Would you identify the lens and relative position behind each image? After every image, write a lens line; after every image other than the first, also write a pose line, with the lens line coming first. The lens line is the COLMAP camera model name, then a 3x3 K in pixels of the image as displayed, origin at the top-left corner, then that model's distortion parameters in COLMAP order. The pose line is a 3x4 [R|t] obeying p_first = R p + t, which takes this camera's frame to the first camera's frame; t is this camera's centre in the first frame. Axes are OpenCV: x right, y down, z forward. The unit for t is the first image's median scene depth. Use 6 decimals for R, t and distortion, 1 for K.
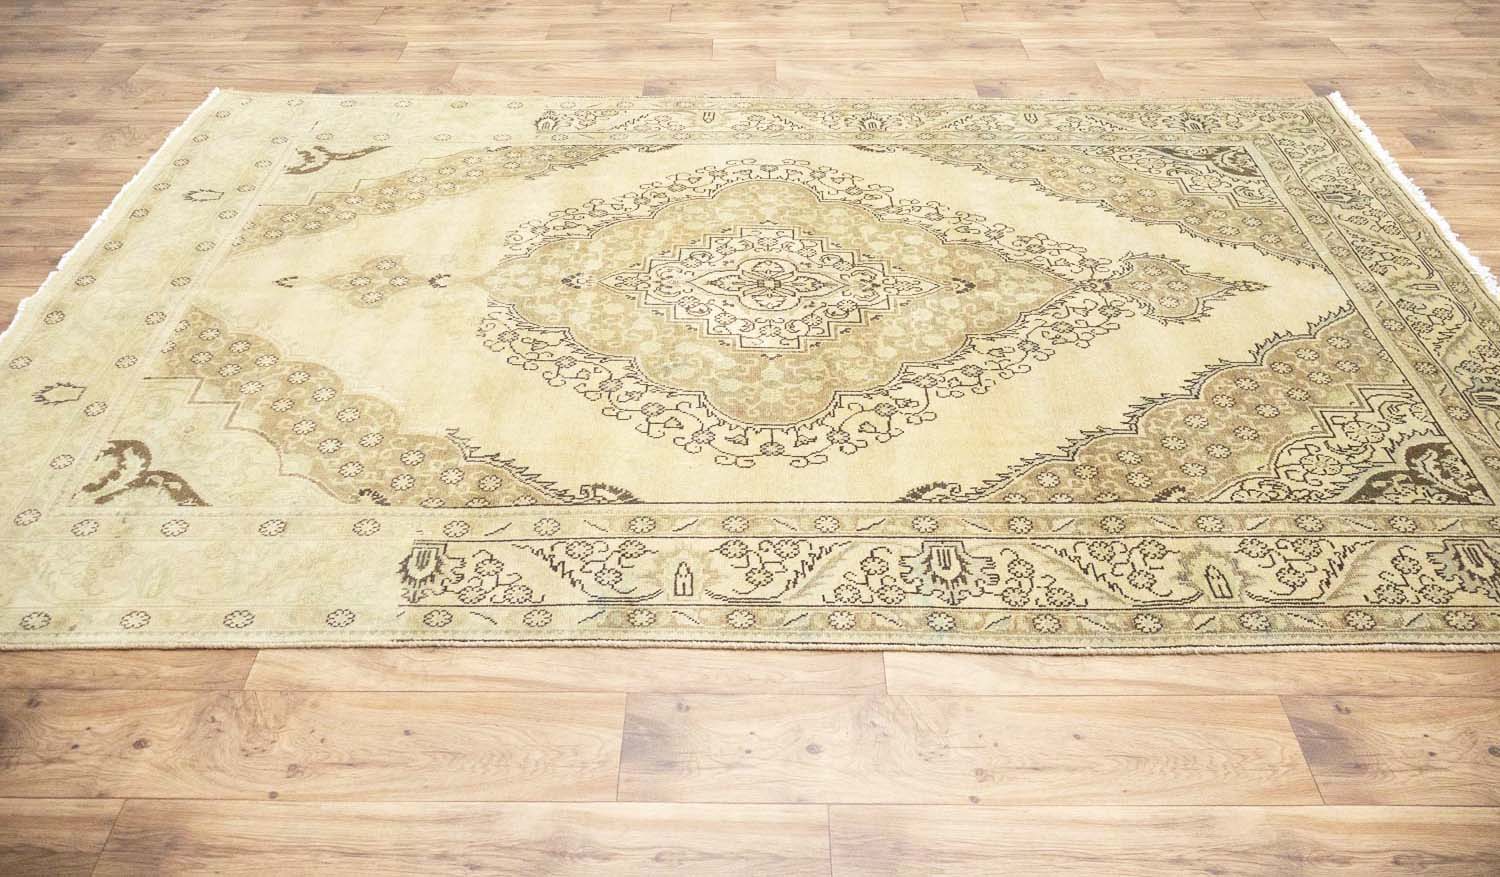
lens RADIAL K [[1209.0, 0, 736.4], [0, 1209.0, 439.3], [0, 0, 1]] dist [-0.004727, 0.007275]
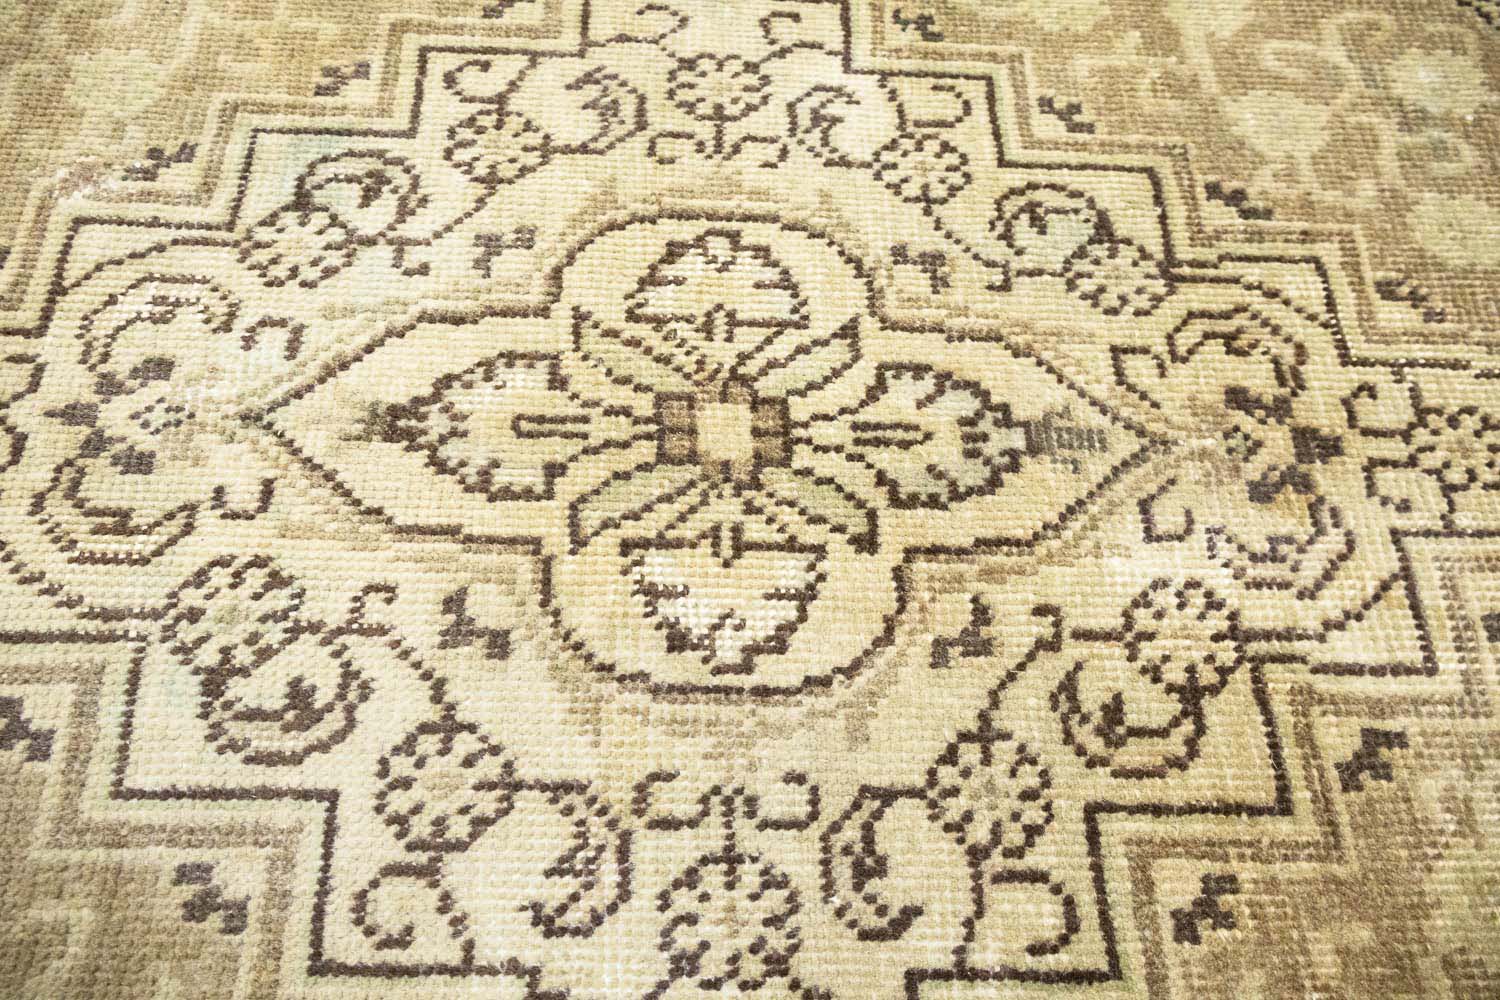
lens RADIAL K [[1239.2, 0, 752.5], [0, 1239.2, 492.5], [0, 0, 1]] dist [0.001893, -0.002204]
pose [[0.998323, -0.003570, 0.057773, 0.022771], [-0.019602, 0.918268, 0.395475, -0.210796], [-0.054463, -0.395944, 0.916658, 0.913135]]
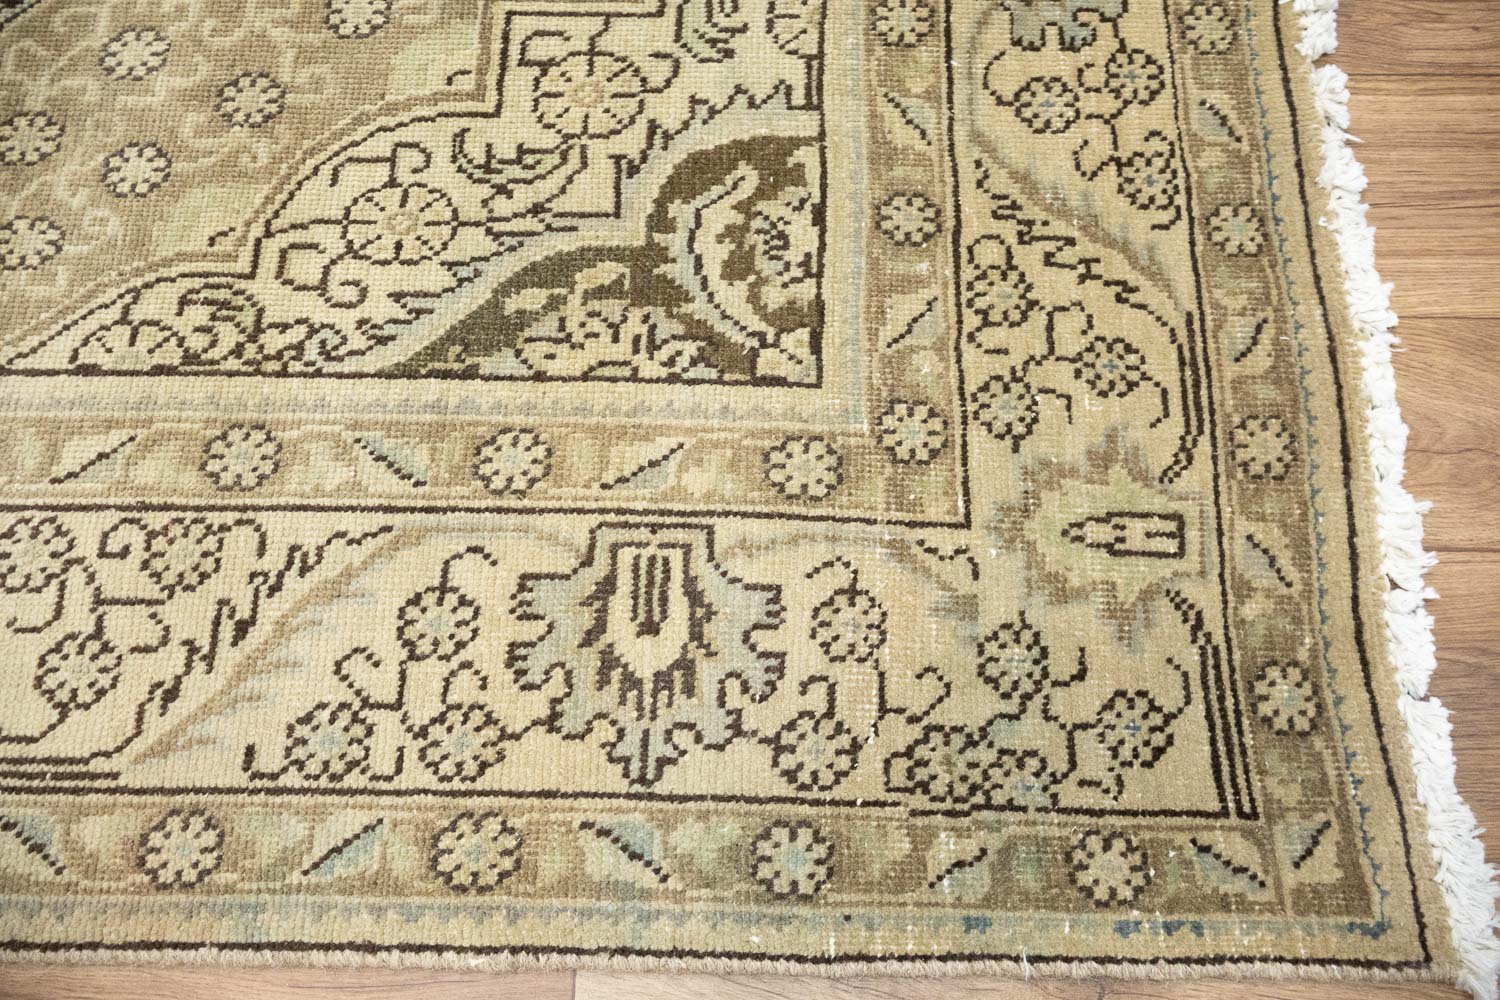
lens RADIAL K [[1239.2, 0, 761.8], [0, 1239.2, 503.5], [0, 0, 1]] dist [0.001893, -0.002204]
pose [[0.999730, 0.003652, -0.022926, 0.536757], [0.009471, 0.837455, 0.546424, -0.093854], [0.021195, -0.546494, 0.837195, 0.597846]]
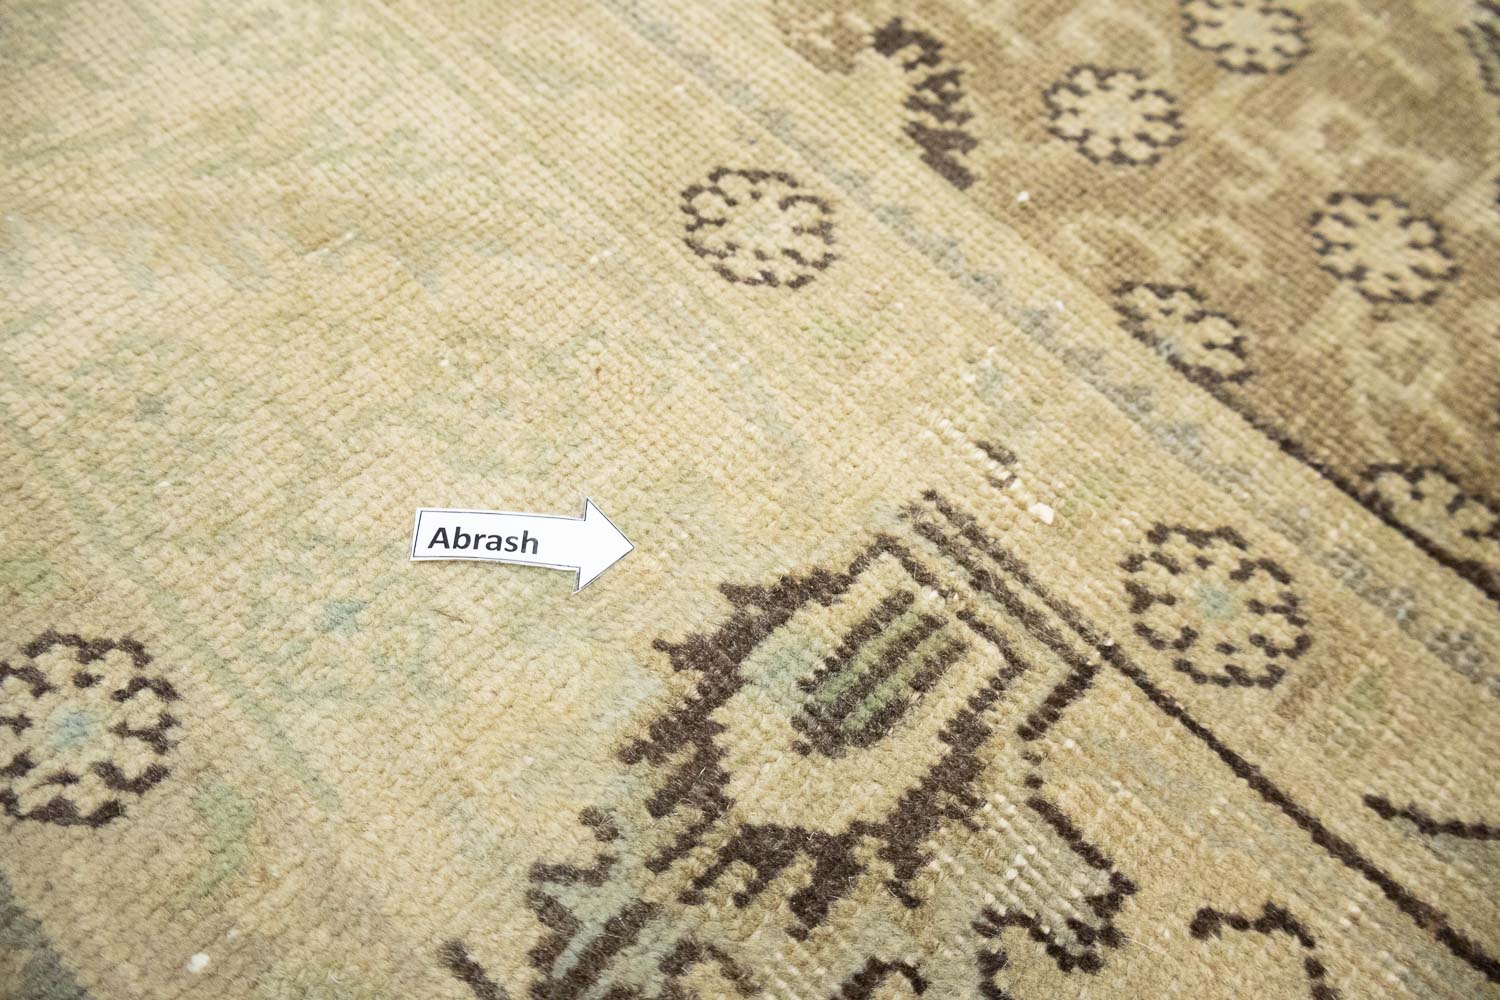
lens RADIAL K [[1239.2, 0, 755.0], [0, 1239.2, 511.3], [0, 0, 1]] dist [0.001893, -0.002204]
pose [[0.705568, 0.636909, -0.310676, -0.197510], [-0.519563, 0.763079, 0.384403, 0.033477], [0.481900, -0.109807, 0.869319, 0.728199]]
